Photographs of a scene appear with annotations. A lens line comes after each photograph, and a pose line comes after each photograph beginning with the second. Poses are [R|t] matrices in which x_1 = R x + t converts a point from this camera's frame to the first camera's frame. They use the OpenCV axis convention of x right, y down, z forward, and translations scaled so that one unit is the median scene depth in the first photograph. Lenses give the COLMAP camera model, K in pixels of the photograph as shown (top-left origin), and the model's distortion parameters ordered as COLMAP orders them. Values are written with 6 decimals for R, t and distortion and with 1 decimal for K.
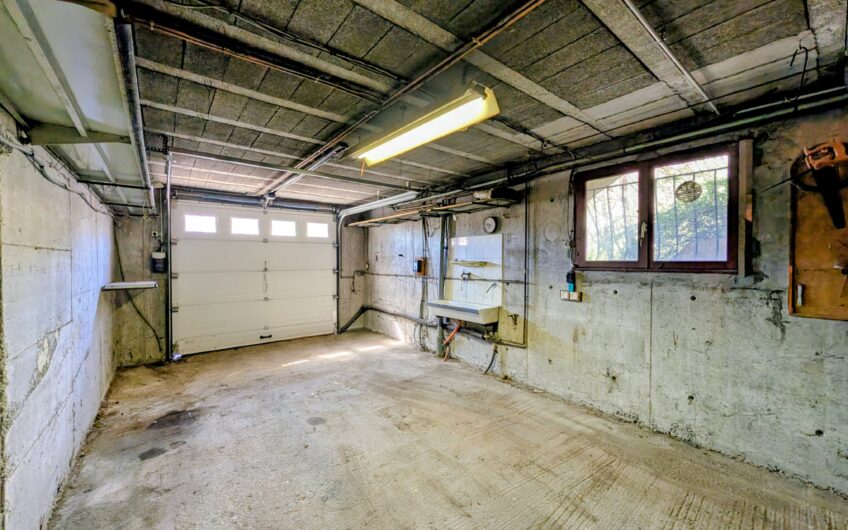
lens RADIAL K [[326.5, 0, 426.7], [0, 326.5, 265.5], [0, 0, 1]] dist [0.000416, 0.000047]
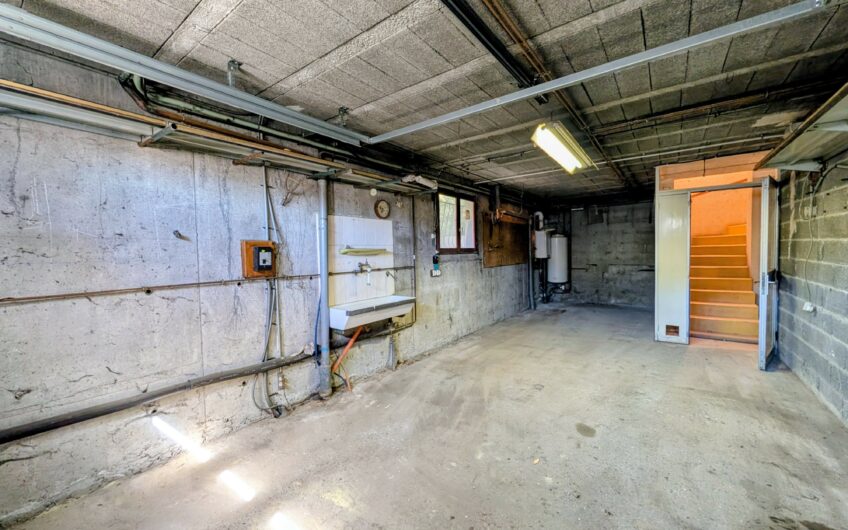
lens RADIAL K [[326.5, 0, 426.7], [0, 326.5, 265.5], [0, 0, 1]] dist [0.000416, 0.000047]
pose [[-0.248960, -0.034133, 0.967912, -0.861082], [0.034857, 0.998416, 0.044175, -0.002495], [-0.967886, 0.044736, -0.247376, 1.314204]]
